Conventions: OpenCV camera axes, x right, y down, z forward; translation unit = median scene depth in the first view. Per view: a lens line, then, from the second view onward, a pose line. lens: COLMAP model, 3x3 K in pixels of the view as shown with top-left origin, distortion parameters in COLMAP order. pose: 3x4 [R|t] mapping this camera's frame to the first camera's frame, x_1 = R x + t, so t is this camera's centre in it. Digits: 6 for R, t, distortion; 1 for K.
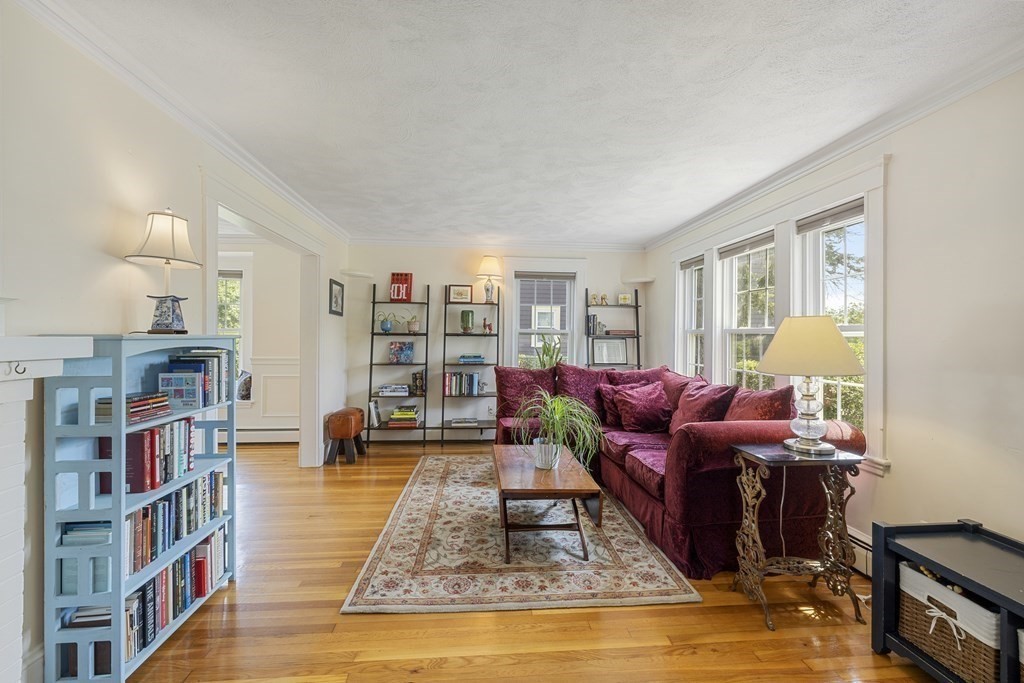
lens RADIAL K [[433.6, 0, 511.8], [0, 433.6, 336.8], [0, 0, 1]] dist [0.004461, 0.000426]
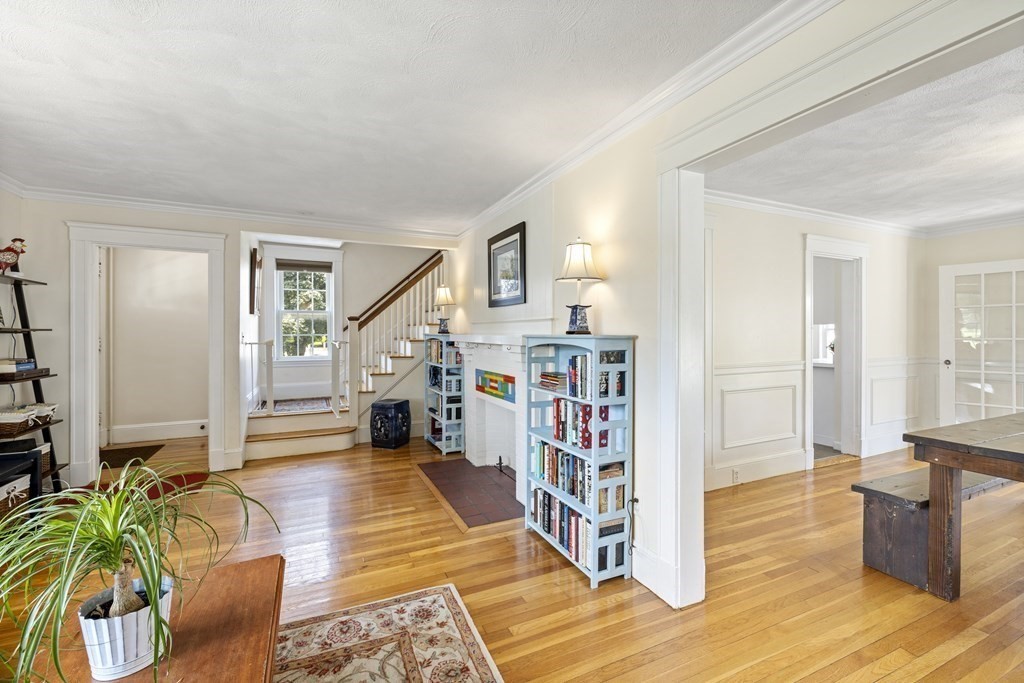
lens RADIAL K [[433.6, 0, 509.1], [0, 433.6, 337.9], [0, 0, 1]] dist [0.004461, 0.000426]
pose [[-0.941721, -0.001843, -0.336391, -0.145499], [-0.007299, 0.999861, 0.014957, -0.010694], [0.336316, 0.016541, -0.941604, 1.935785]]
